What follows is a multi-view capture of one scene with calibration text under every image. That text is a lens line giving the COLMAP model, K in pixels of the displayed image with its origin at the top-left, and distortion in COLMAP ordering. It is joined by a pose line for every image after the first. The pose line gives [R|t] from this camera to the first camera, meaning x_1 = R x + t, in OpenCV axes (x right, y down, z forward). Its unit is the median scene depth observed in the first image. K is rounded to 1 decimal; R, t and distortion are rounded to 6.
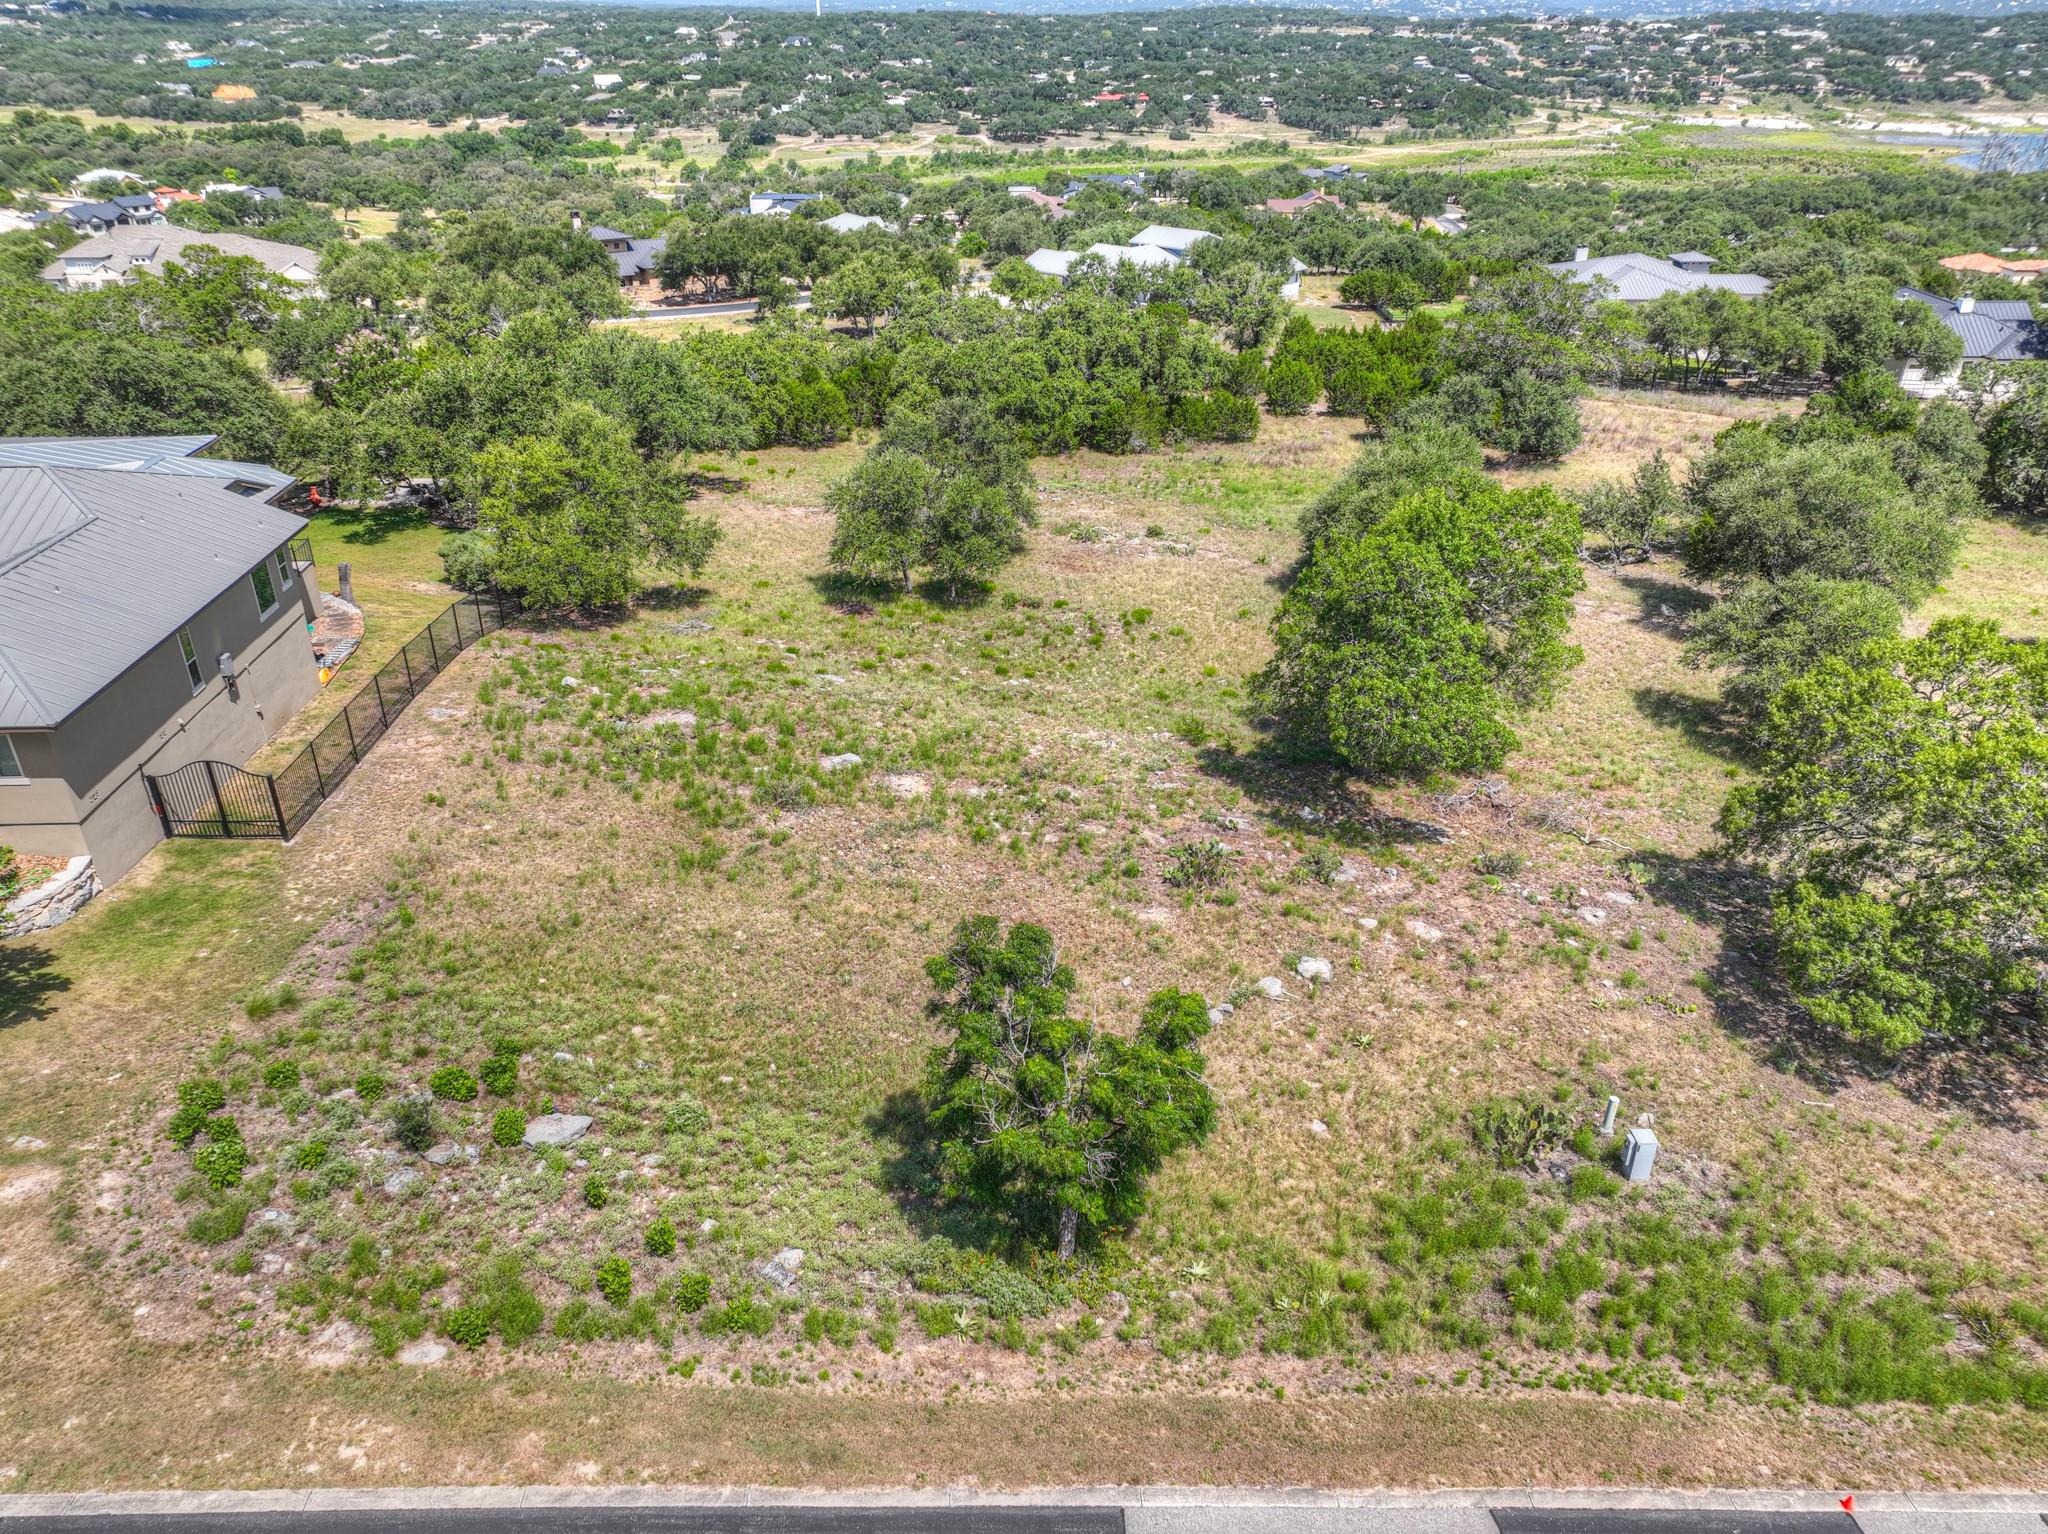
lens RADIAL K [[1441.7, 0, 1024.5], [0, 1441.7, 764.7], [0, 0, 1]] dist [-0.004843, 0.024617]
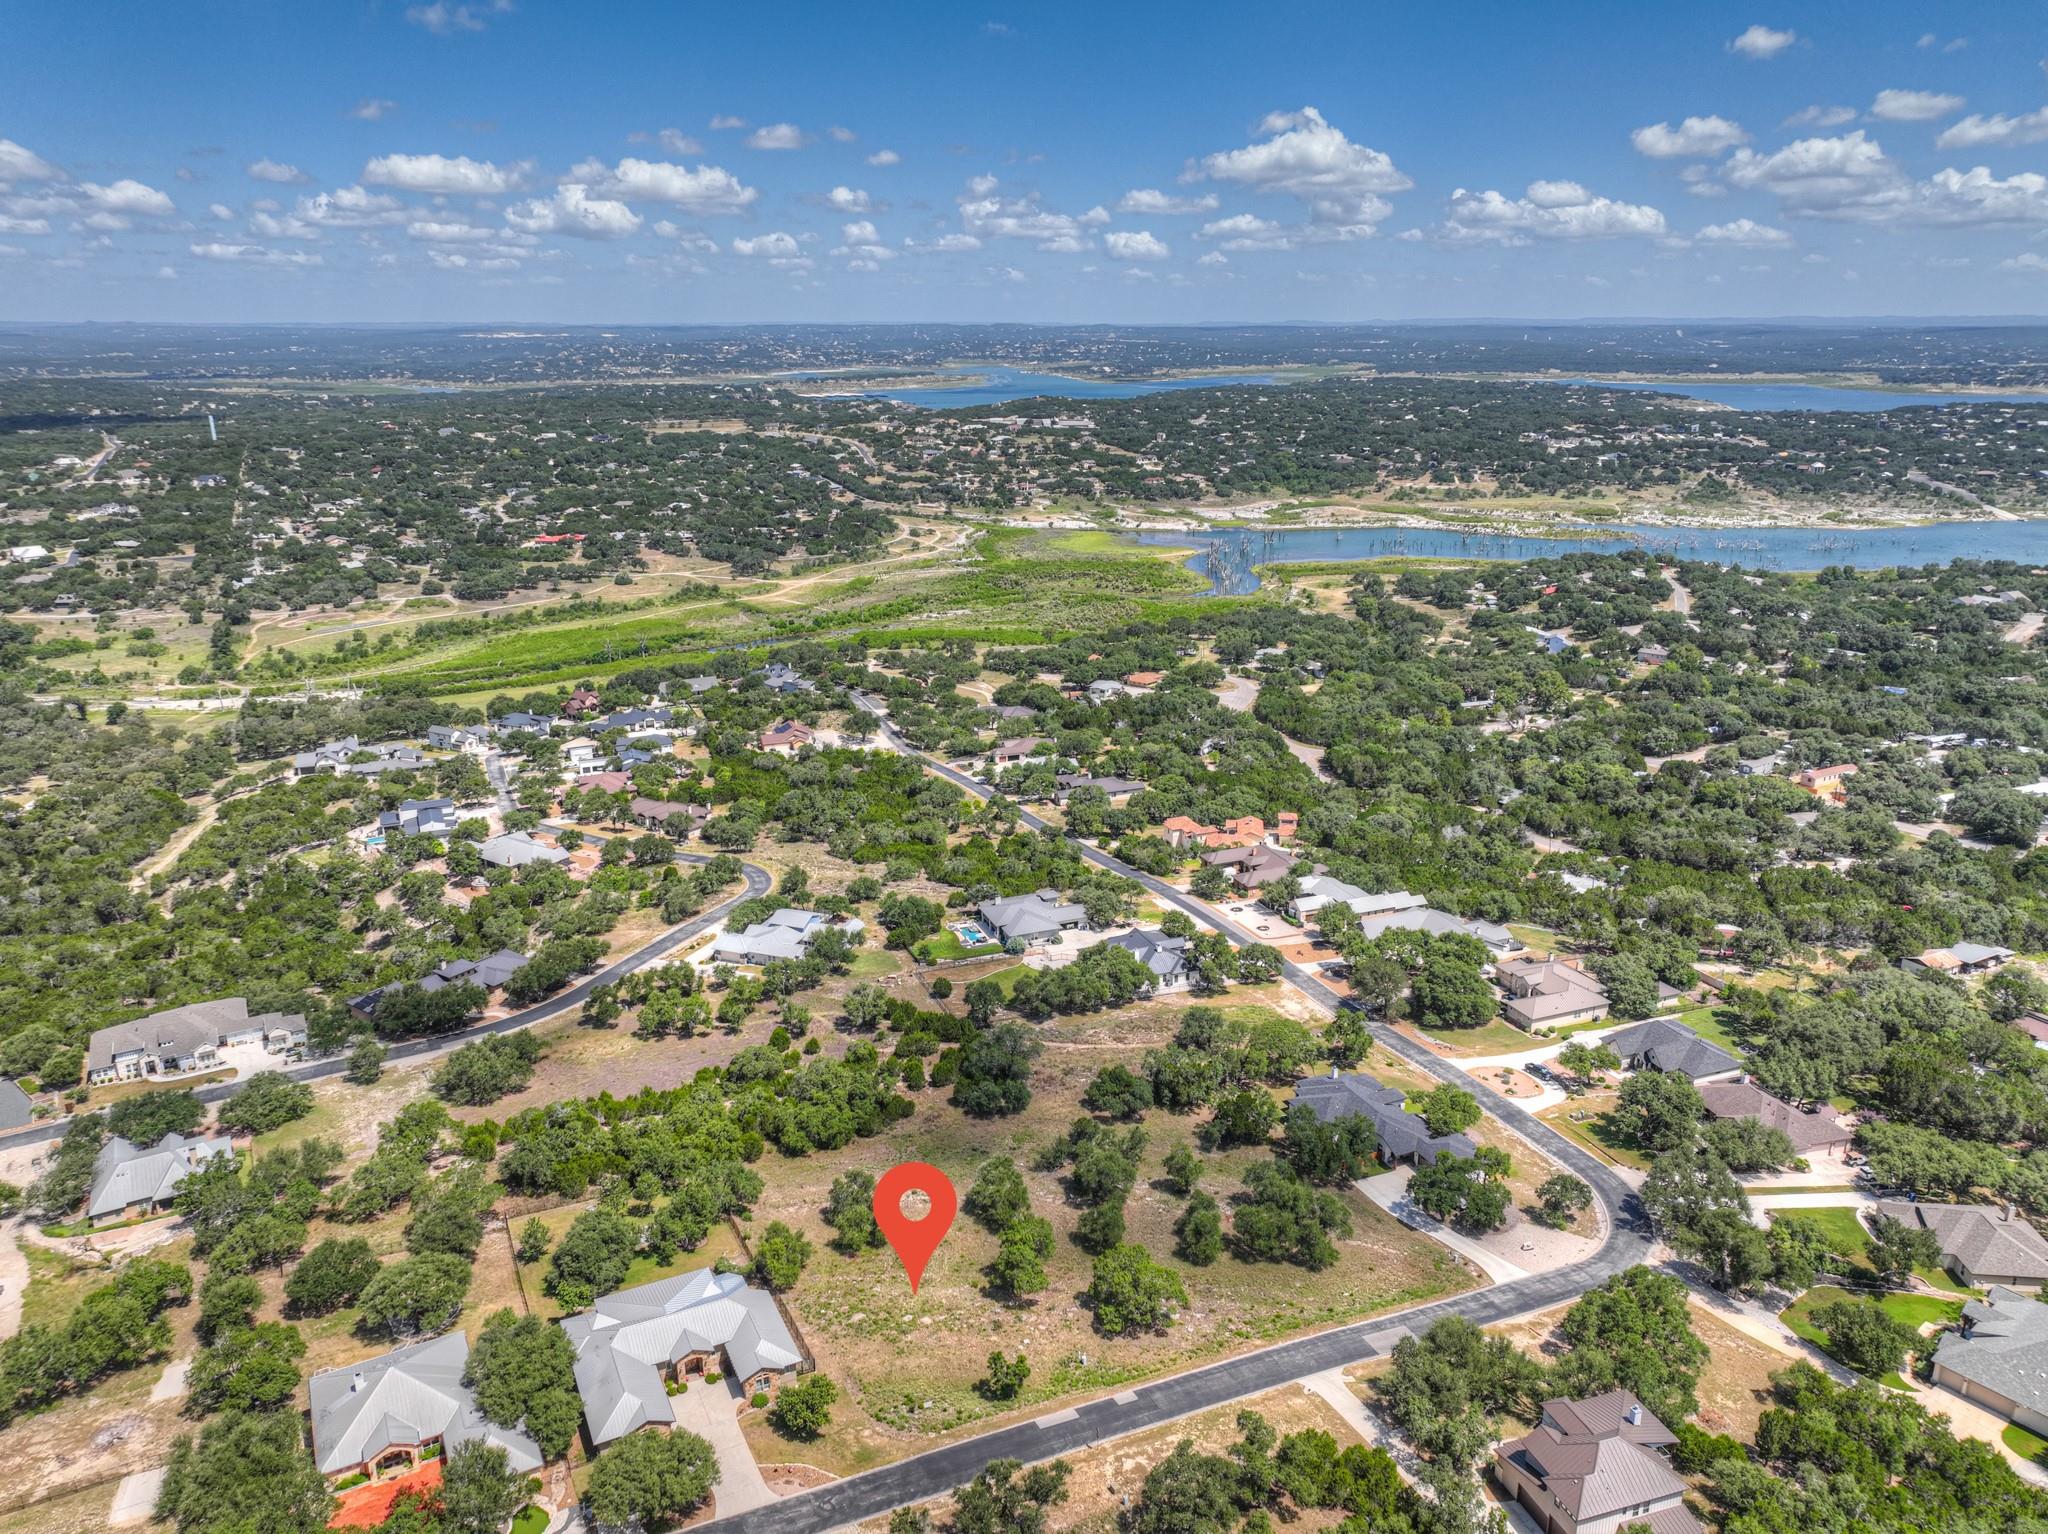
lens RADIAL K [[1441.7, 0, 1022.9], [0, 1441.7, 766.1], [0, 0, 1]] dist [-0.004843, 0.024617]
pose [[0.916544, -0.123894, 0.380259, -1.334323], [0.193657, 0.969389, -0.150935, -0.947902], [-0.349919, 0.211978, 0.912481, -3.661327]]
